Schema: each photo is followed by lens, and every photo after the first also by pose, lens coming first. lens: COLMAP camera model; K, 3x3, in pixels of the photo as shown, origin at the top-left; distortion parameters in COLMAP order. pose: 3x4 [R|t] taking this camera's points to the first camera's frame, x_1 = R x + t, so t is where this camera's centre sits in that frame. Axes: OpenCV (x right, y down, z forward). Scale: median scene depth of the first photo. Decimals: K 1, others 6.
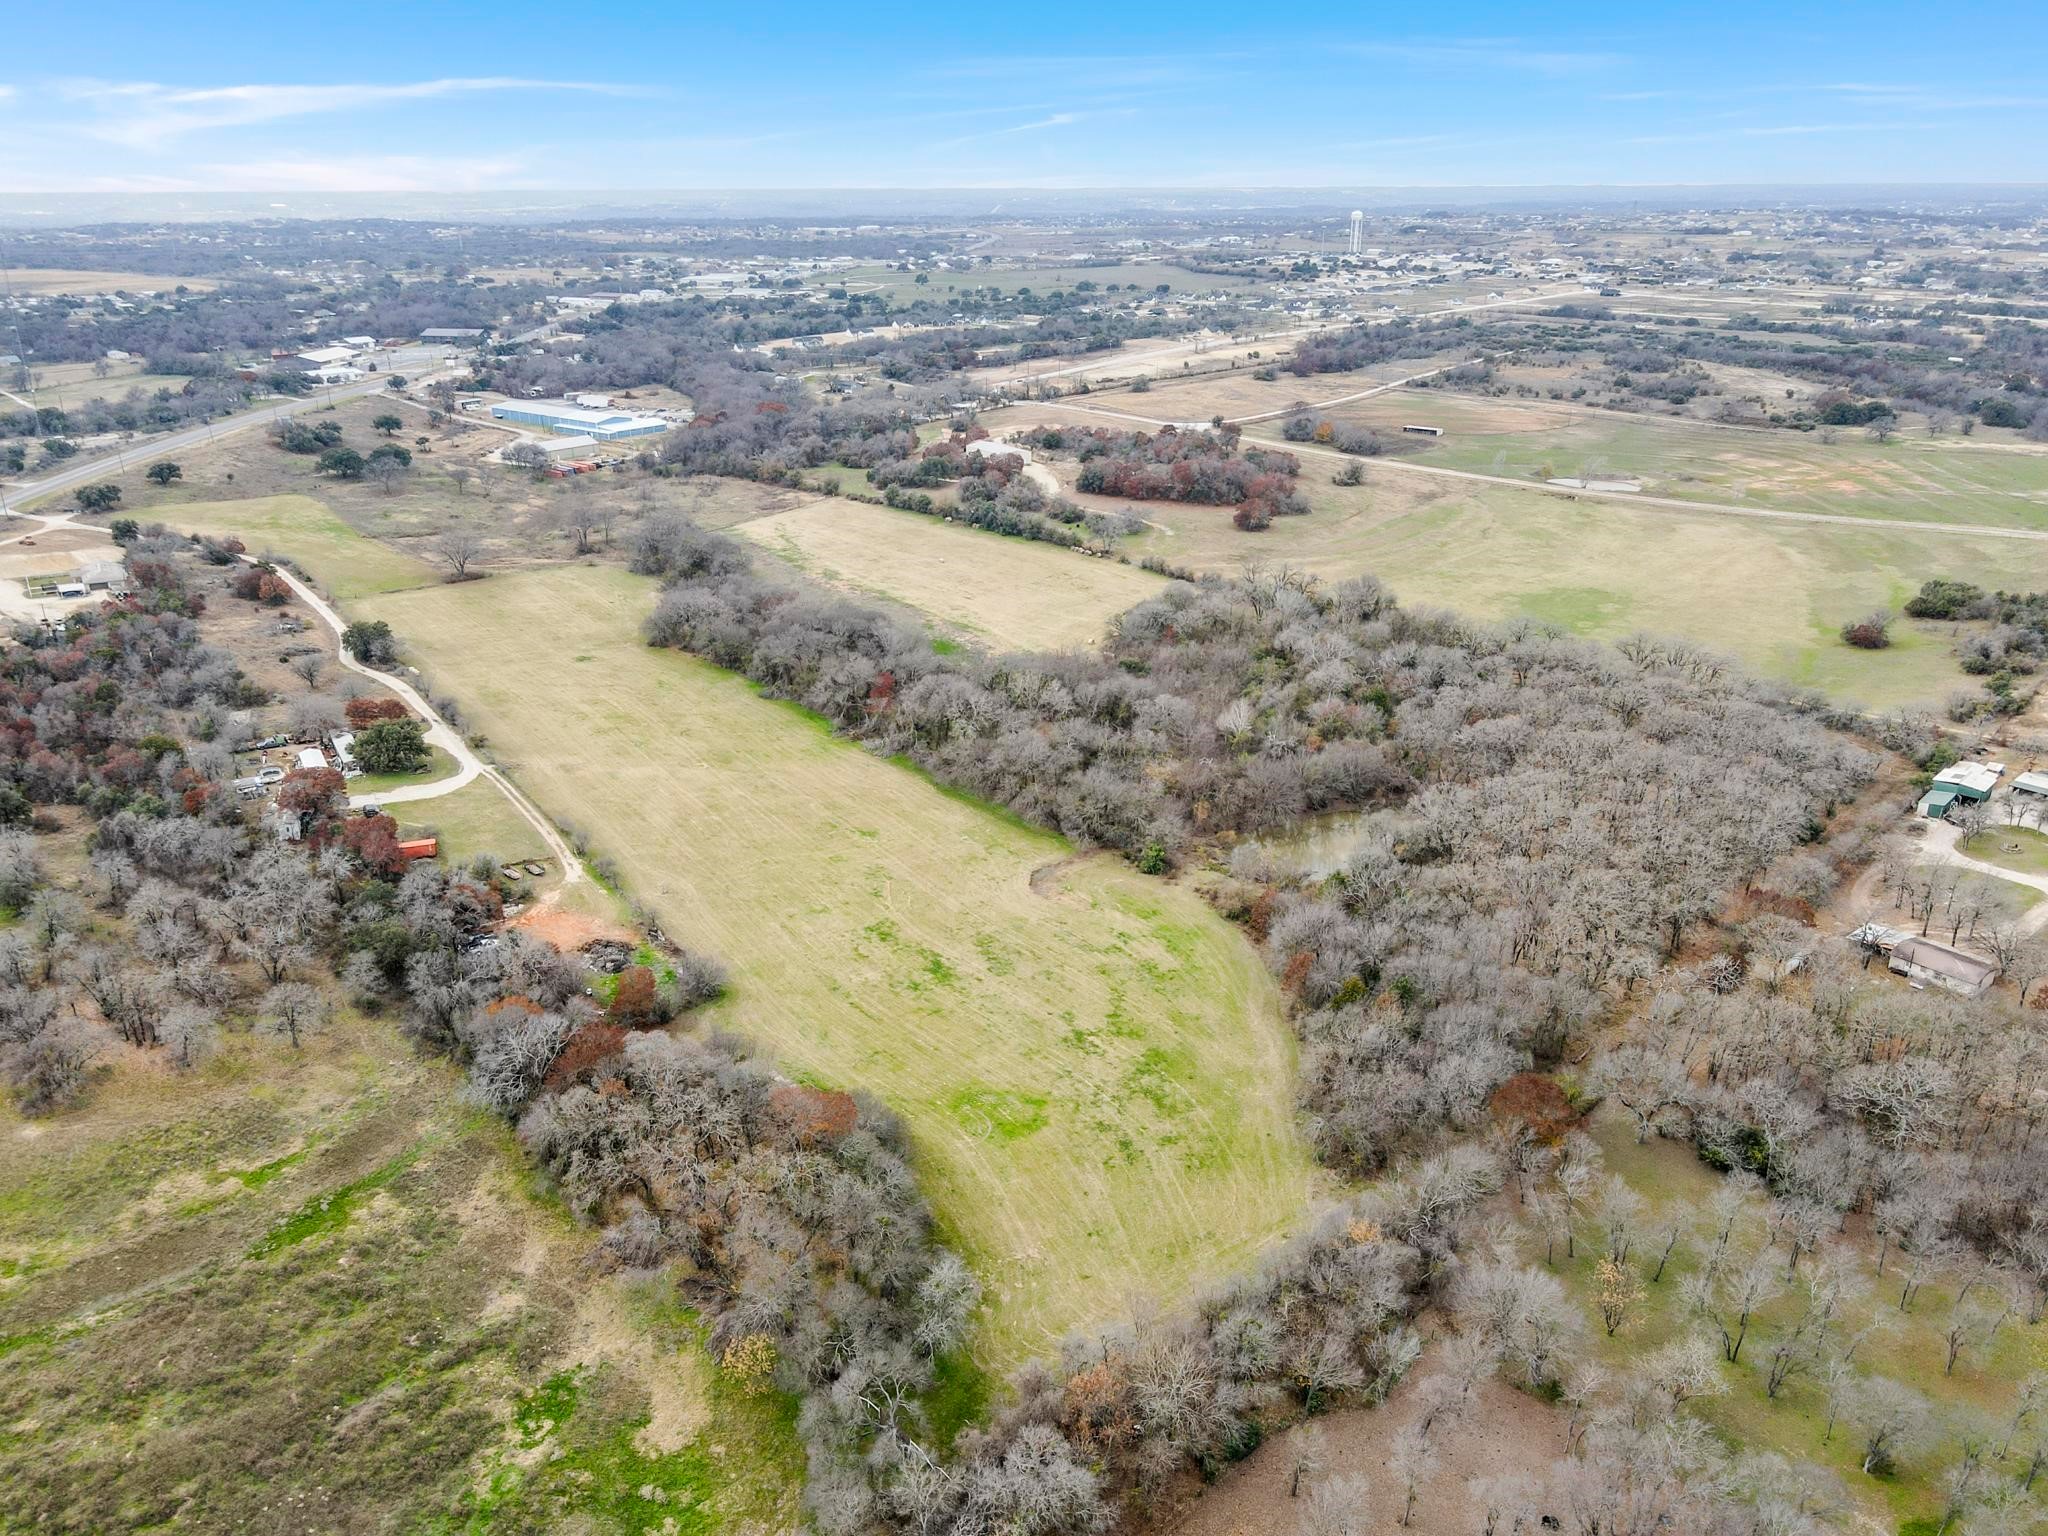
lens RADIAL K [[1508.3, 0, 1024.0], [0, 1508.3, 768.0], [0, 0, 1]] dist [0.003419, 0.017641]
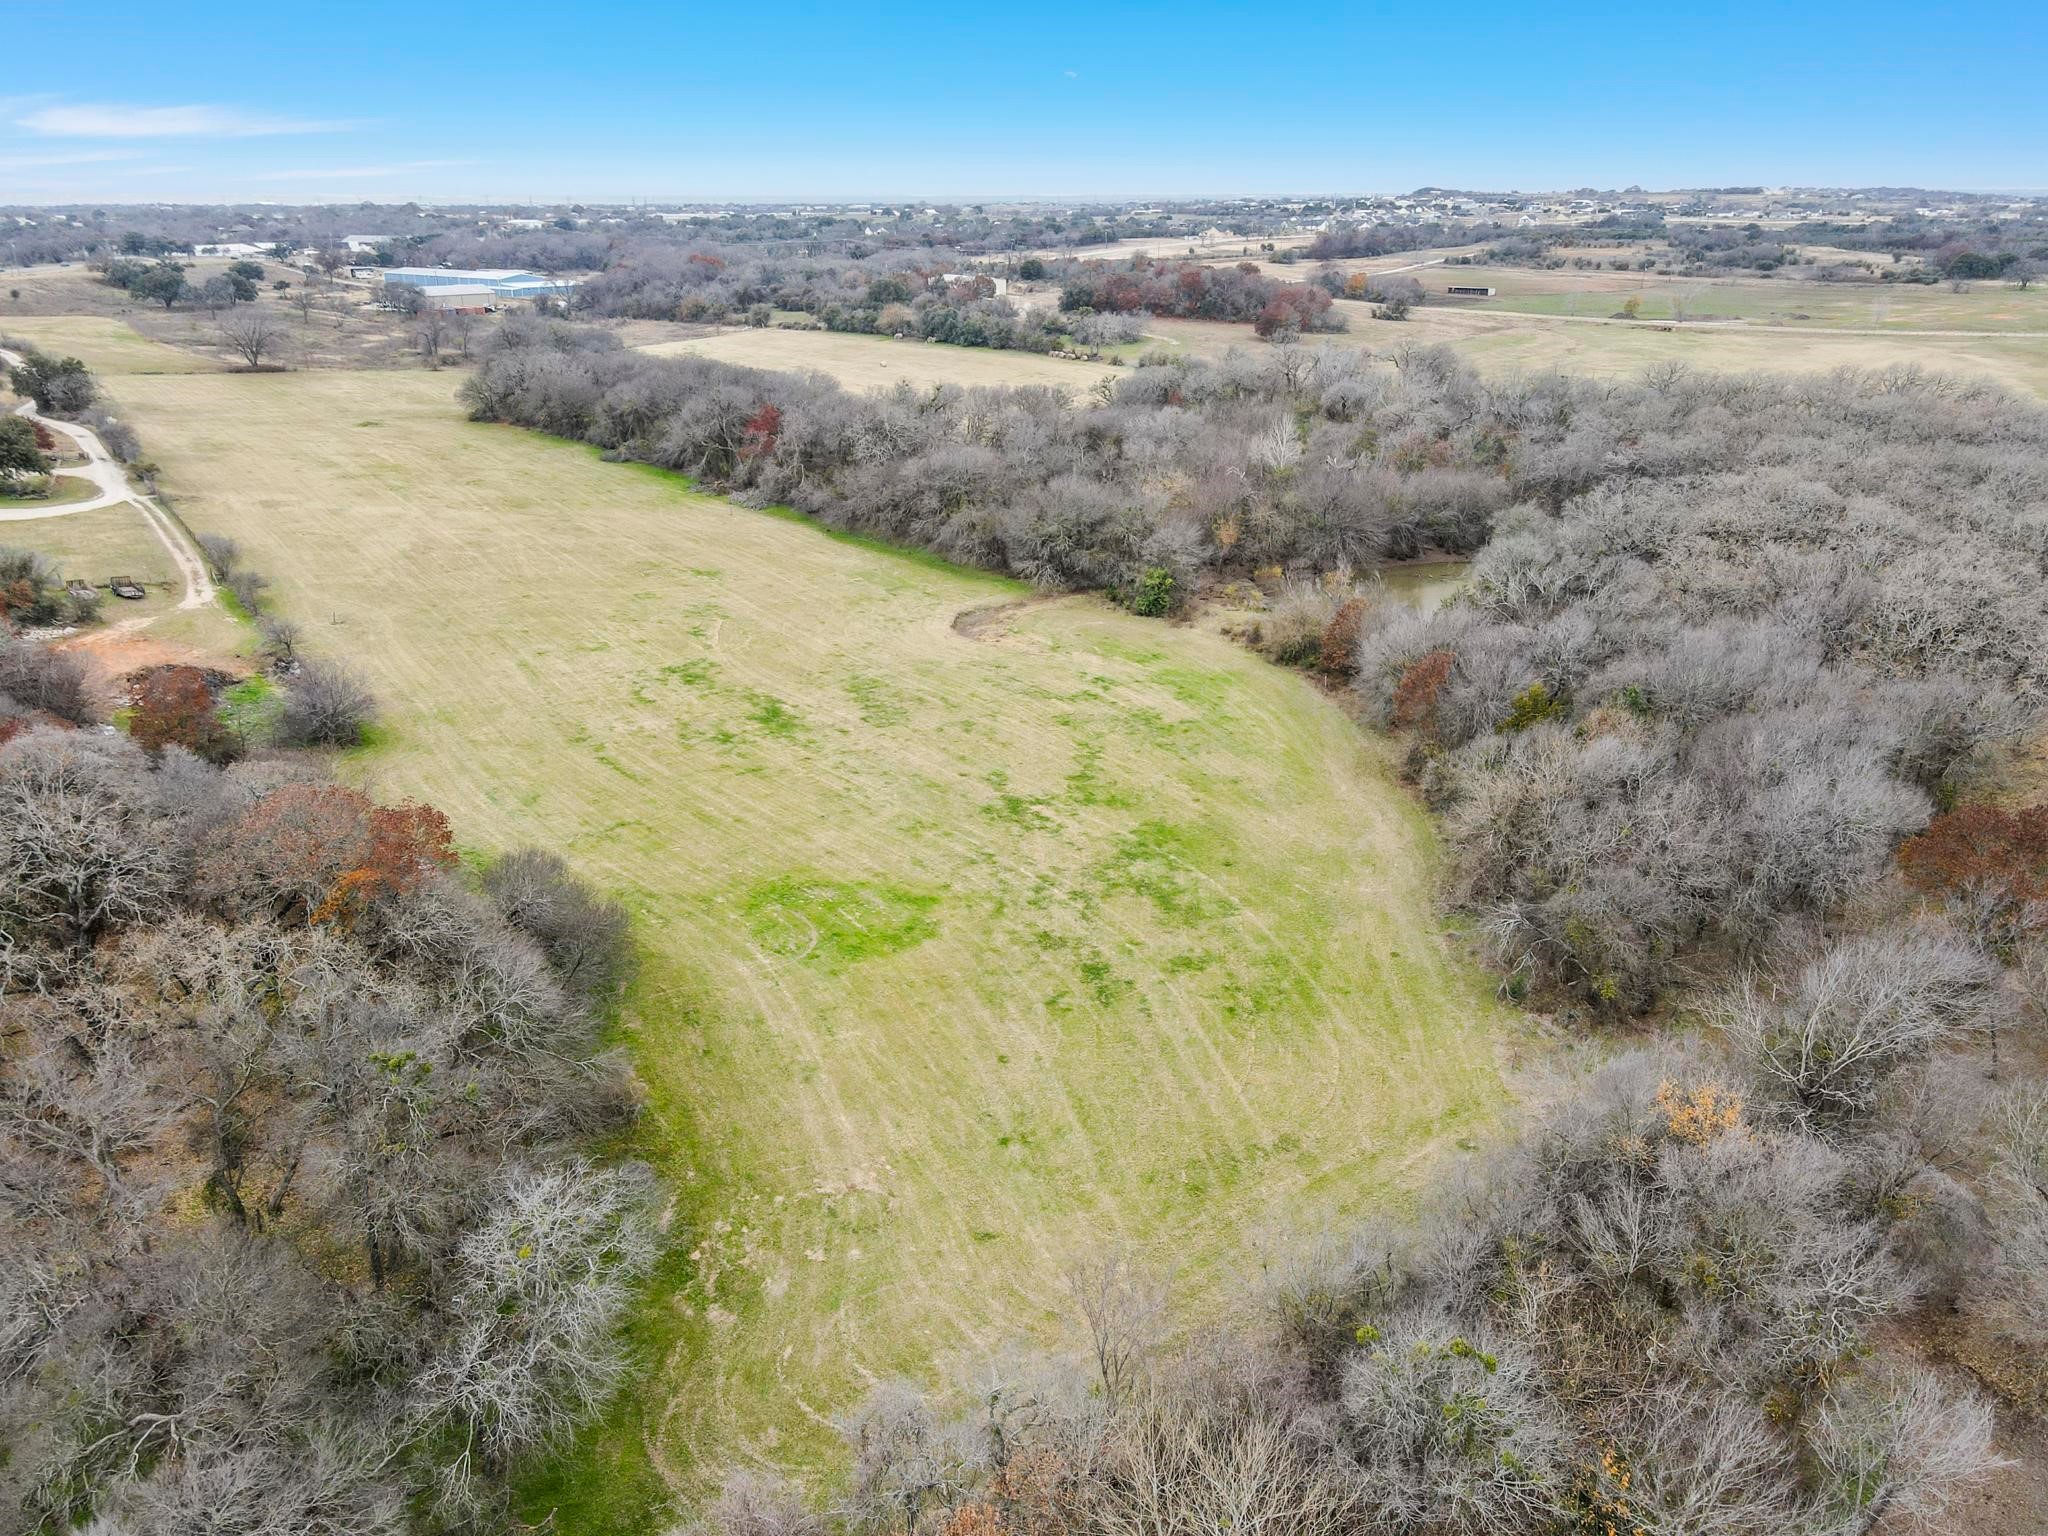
lens RADIAL K [[1503.0, 0, 1019.4], [0, 1503.0, 776.1], [0, 0, 1]] dist [0.001040, 0.026074]
pose [[0.999993, 0.001076, -0.003716, 0.018922], [-0.001098, 0.999982, -0.005916, 0.080026], [0.003709, 0.005921, 0.999976, 0.220634]]
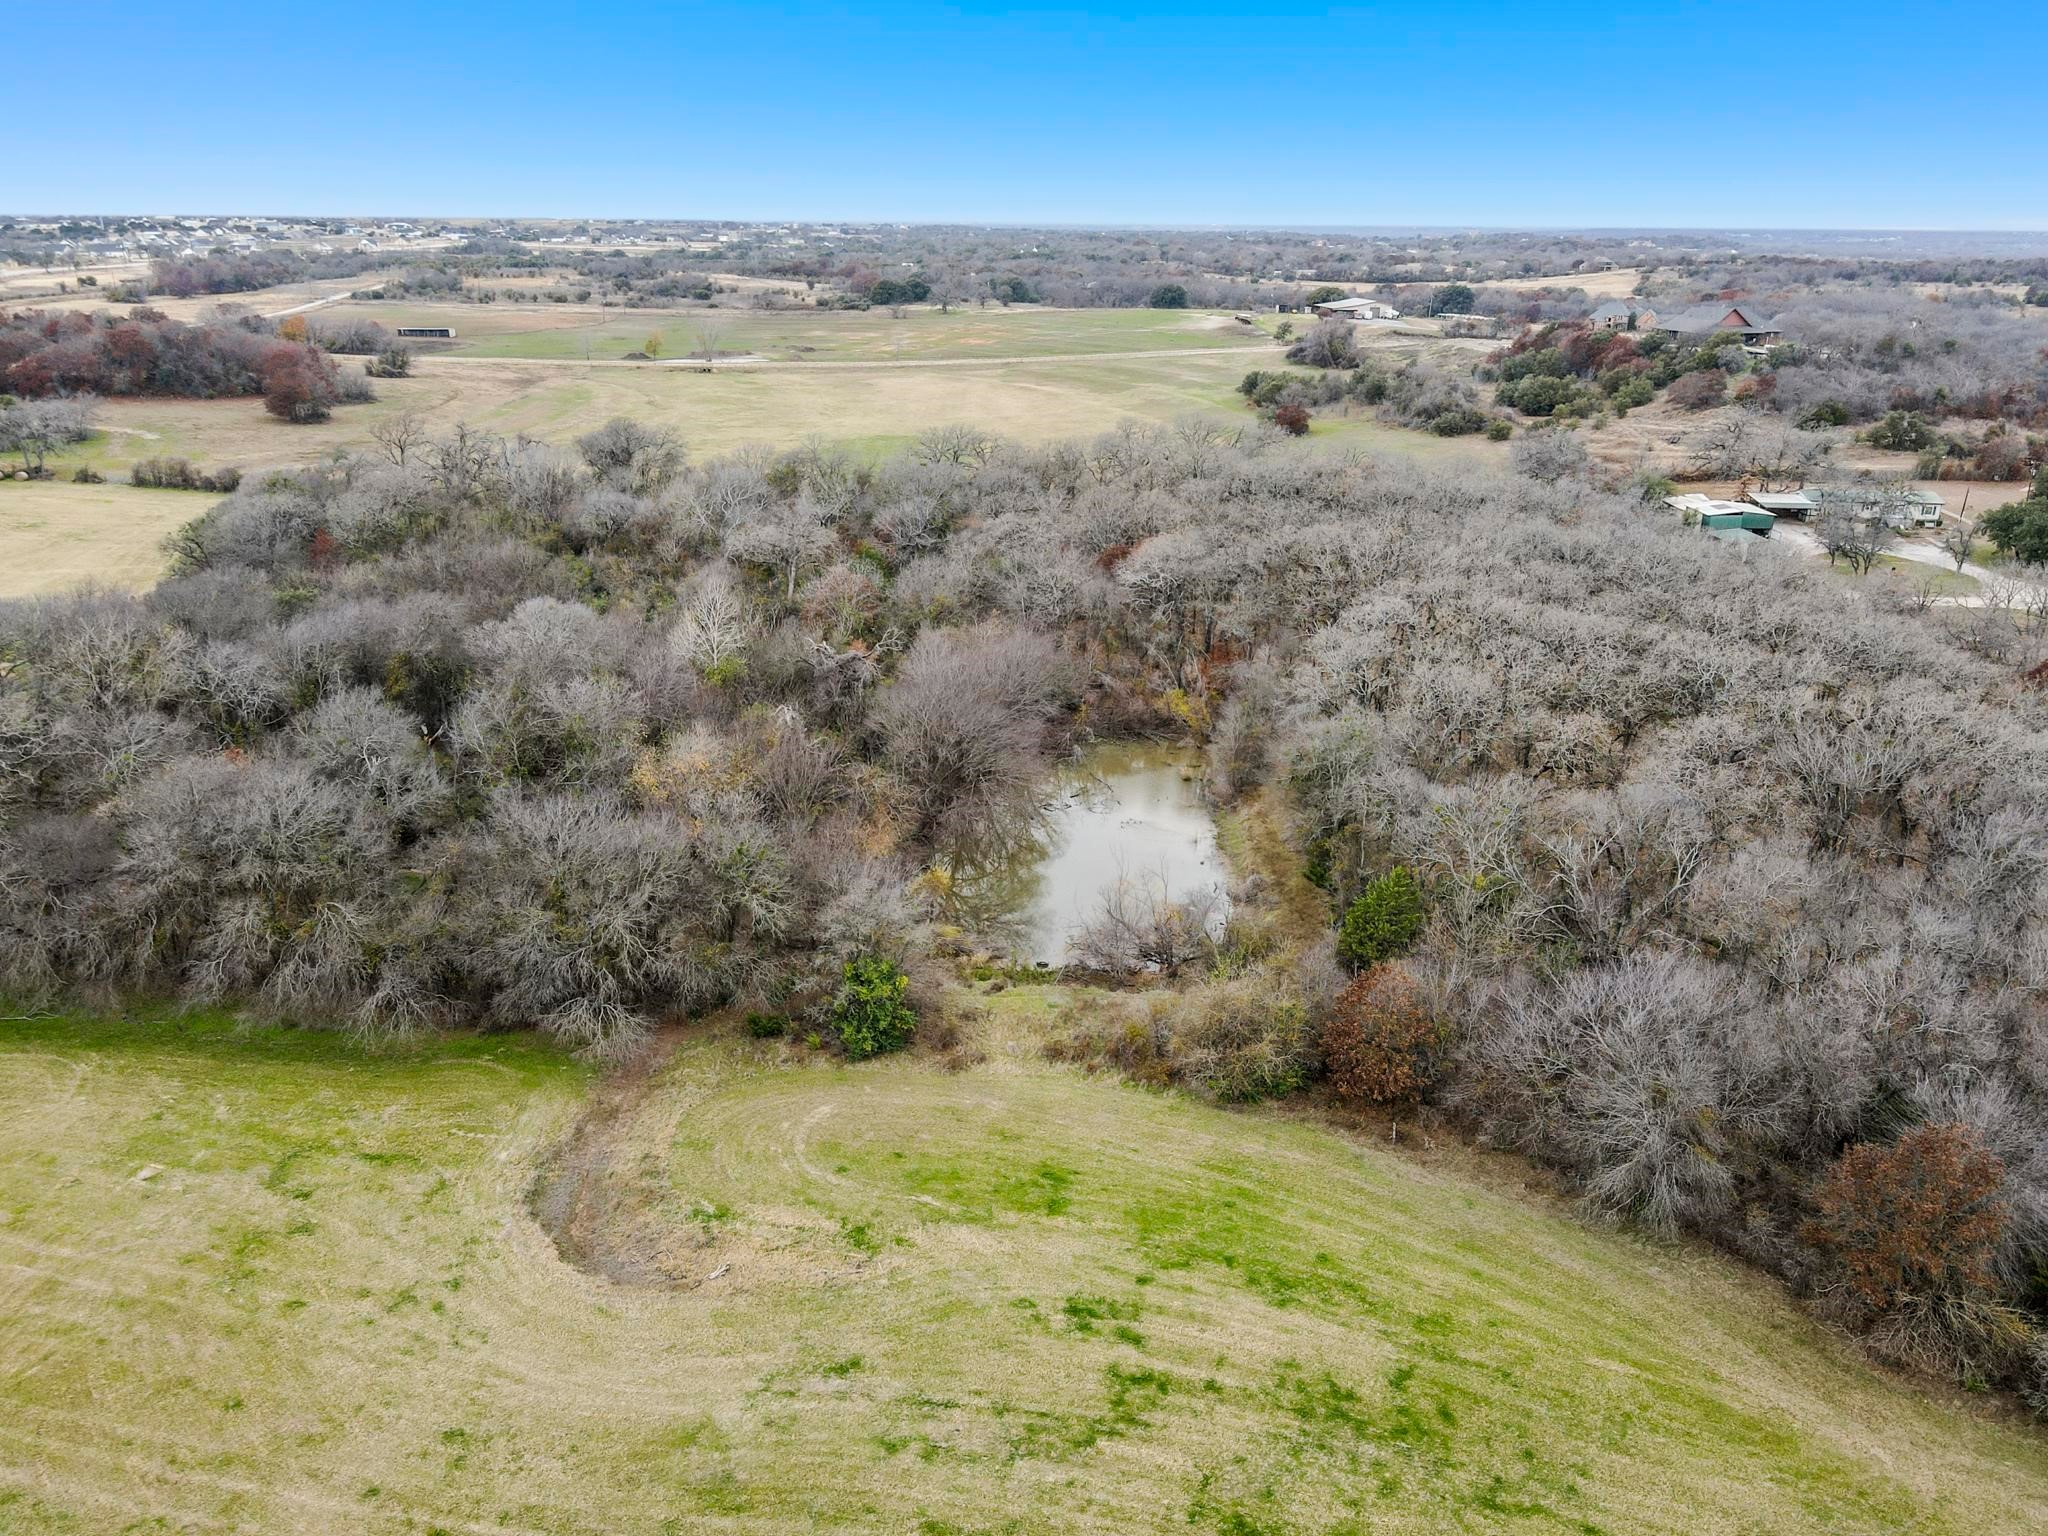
lens RADIAL K [[1503.0, 0, 1019.4], [0, 1503.0, 776.1], [0, 0, 1]] dist [0.001040, 0.026074]
pose [[0.737810, -0.230794, 0.634327, -0.046577], [0.242289, 0.967657, 0.070257, -0.000770], [-0.630026, 0.101854, 0.769865, 0.419272]]
